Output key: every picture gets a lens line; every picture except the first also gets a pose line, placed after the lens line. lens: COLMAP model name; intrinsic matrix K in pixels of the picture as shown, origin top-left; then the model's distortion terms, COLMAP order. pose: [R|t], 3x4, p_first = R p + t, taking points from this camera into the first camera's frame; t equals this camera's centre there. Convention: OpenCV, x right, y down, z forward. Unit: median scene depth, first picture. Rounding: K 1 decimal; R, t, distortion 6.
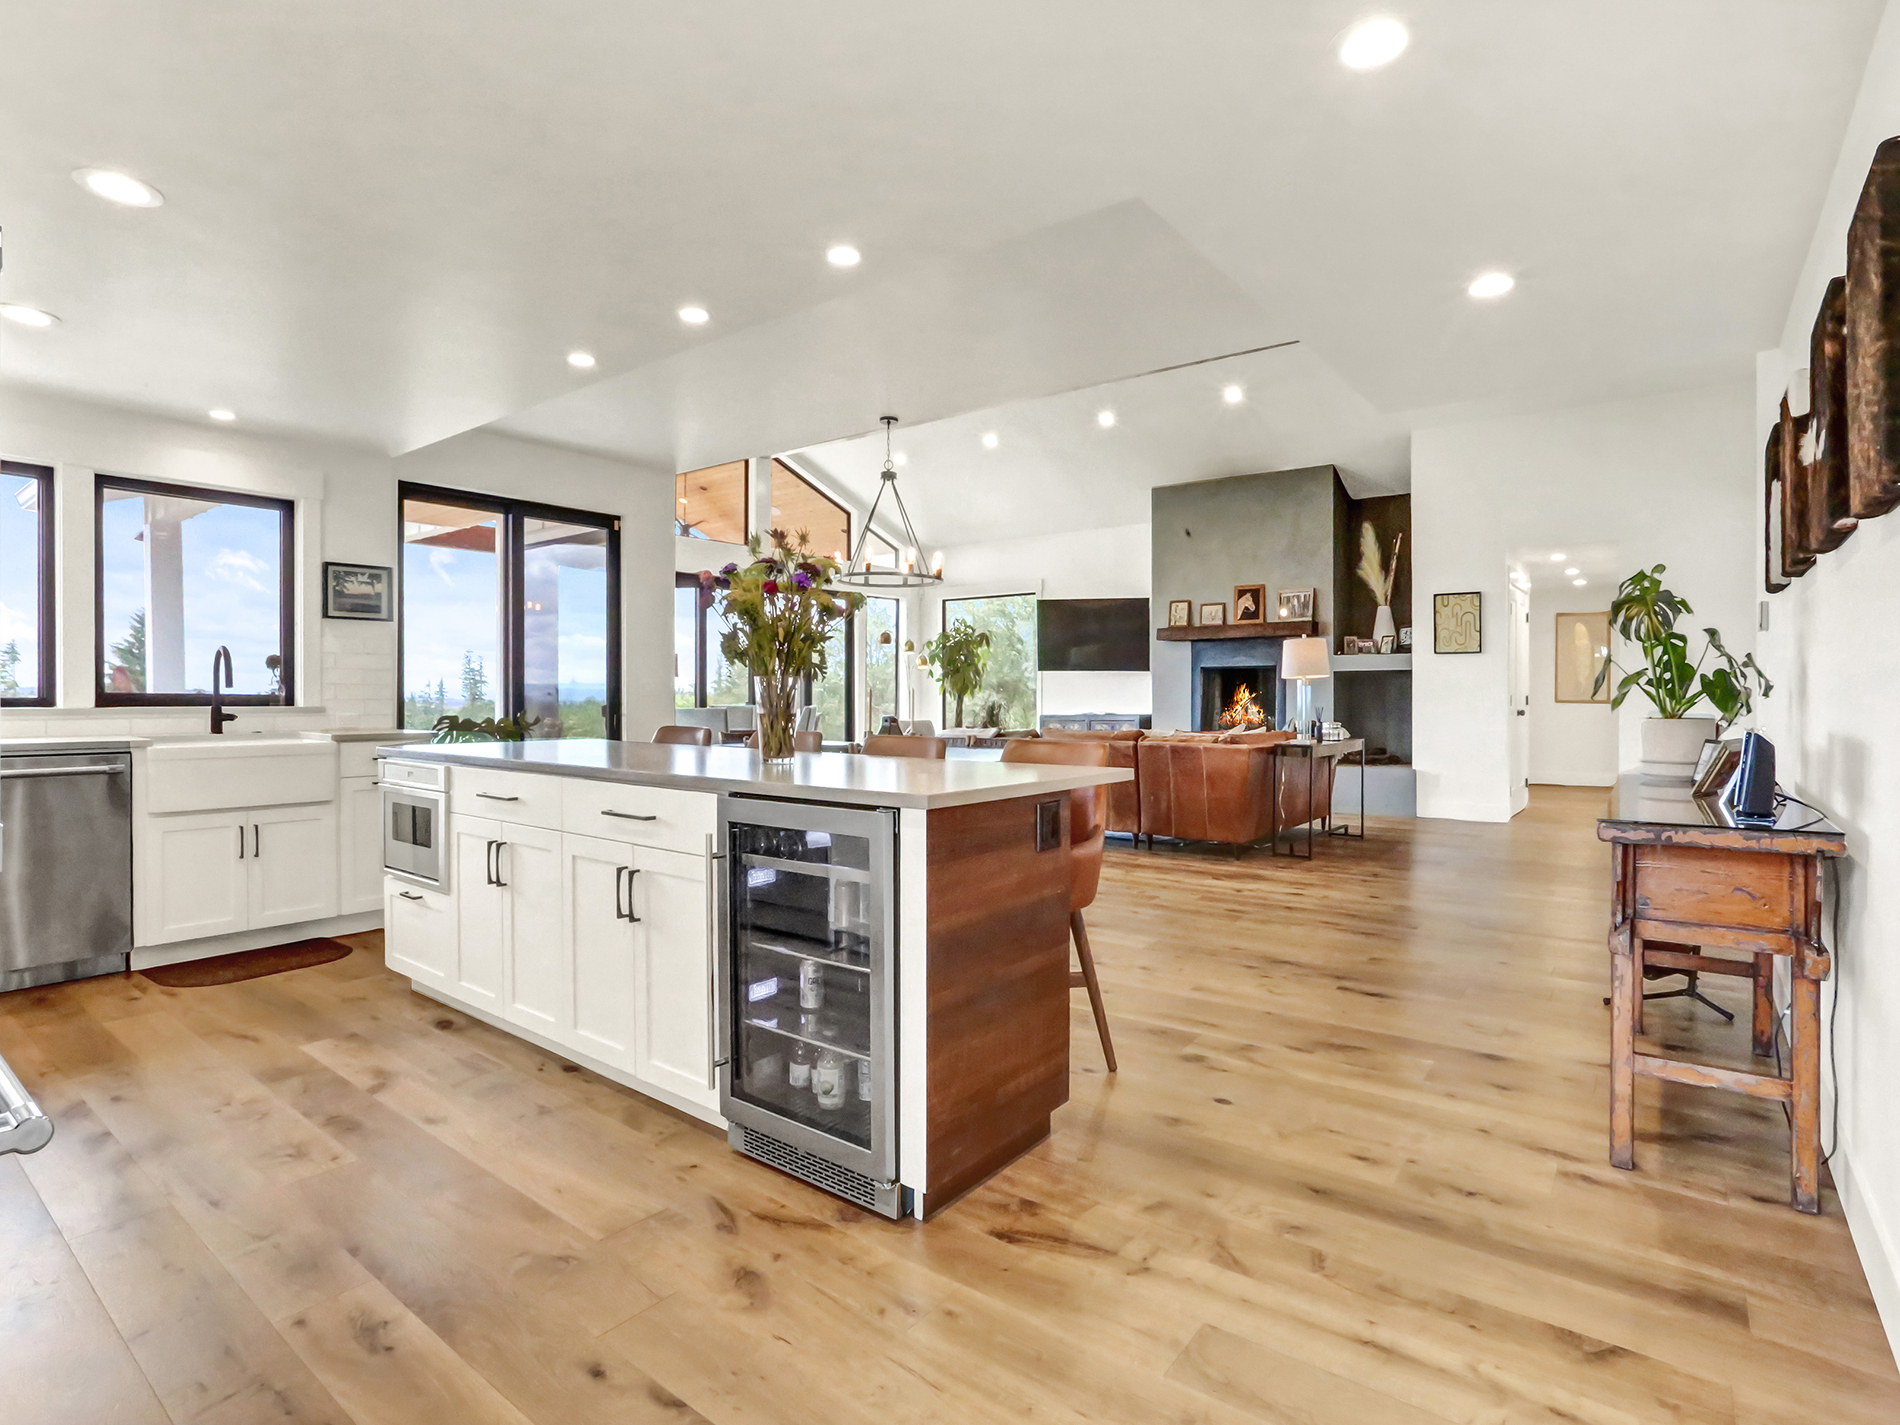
lens RADIAL K [[933.1, 0, 923.2], [0, 933.1, 703.8], [0, 0, 1]] dist [-0.001444, 0.000431]
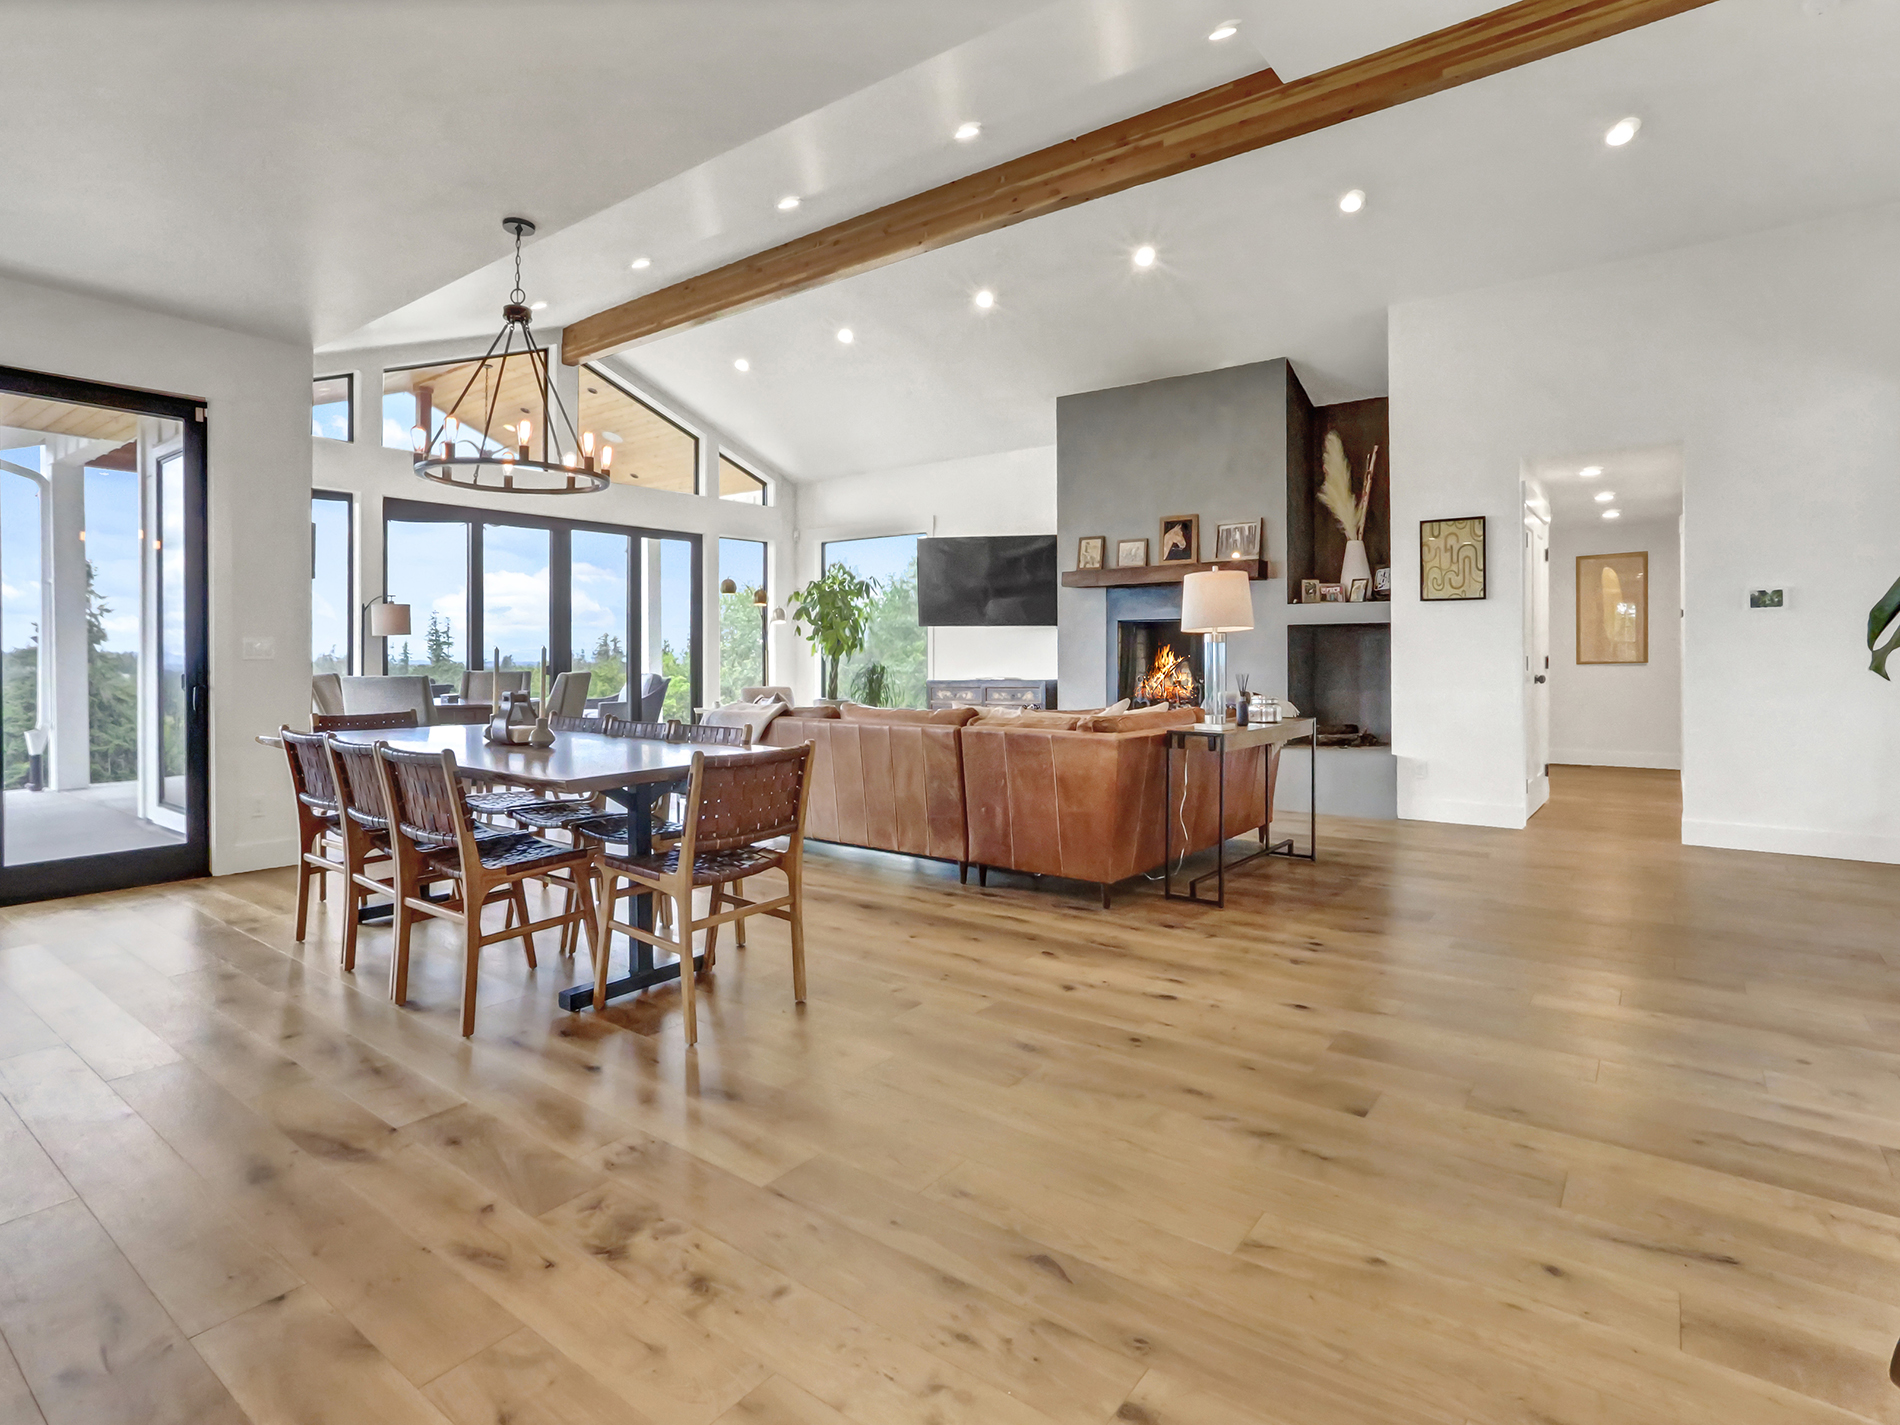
lens RADIAL K [[1015.6, 0, 795.1], [0, 1015.6, 653.7], [0, 0, 1]] dist [-0.006601, -0.000272]
pose [[0.998300, -0.000417, -0.058287, 0.083160], [-0.000204, 0.999943, -0.010654, -0.002197], [0.058288, 0.010648, 0.998243, 0.141030]]
